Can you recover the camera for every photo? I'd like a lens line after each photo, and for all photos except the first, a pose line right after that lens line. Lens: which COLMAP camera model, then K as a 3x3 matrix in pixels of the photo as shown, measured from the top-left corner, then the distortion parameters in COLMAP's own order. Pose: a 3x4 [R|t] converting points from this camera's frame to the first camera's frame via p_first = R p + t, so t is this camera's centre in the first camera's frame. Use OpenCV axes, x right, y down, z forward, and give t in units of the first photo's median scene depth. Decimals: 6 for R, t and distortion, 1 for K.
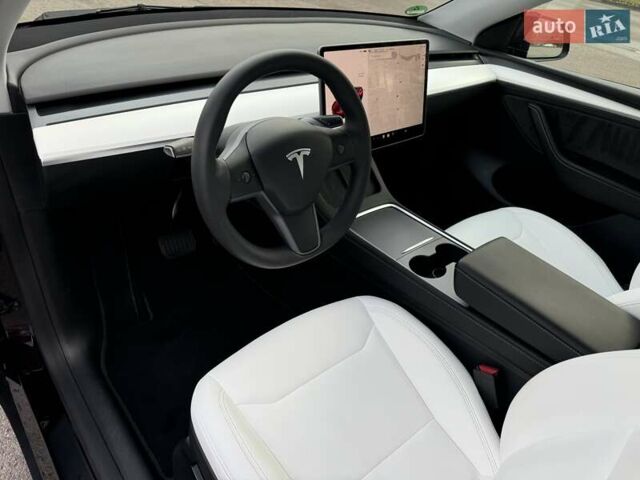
lens RADIAL K [[444.0, 0, 310.1], [0, 444.0, 245.4], [0, 0, 1]] dist [0.032662, -0.050420]
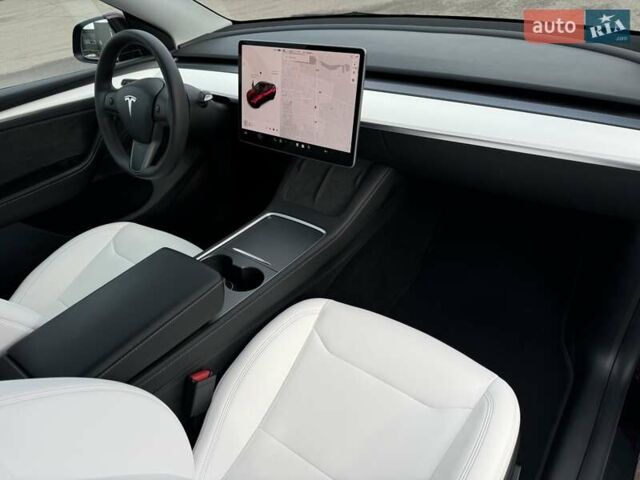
lens RADIAL K [[444.0, 0, 321.0], [0, 444.0, 248.6], [0, 0, 1]] dist [0.032662, -0.050420]
pose [[0.209706, 0.453128, -0.866429, 1.108782], [-0.489415, 0.815779, 0.308183, -0.385857], [0.846461, 0.359415, 0.392842, 0.763624]]
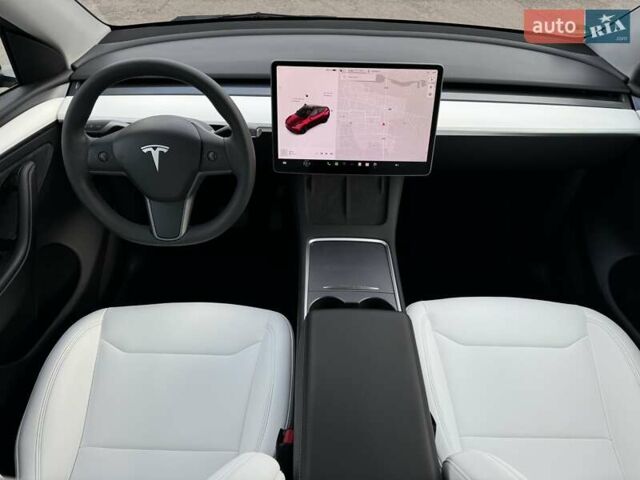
lens RADIAL K [[444.0, 0, 314.6], [0, 444.0, 247.1], [0, 0, 1]] dist [0.032662, -0.050420]
pose [[0.758112, 0.327992, -0.563638, 0.678002], [-0.329891, 0.938450, 0.102388, -0.149648], [0.562529, 0.108318, 0.819652, 0.216875]]
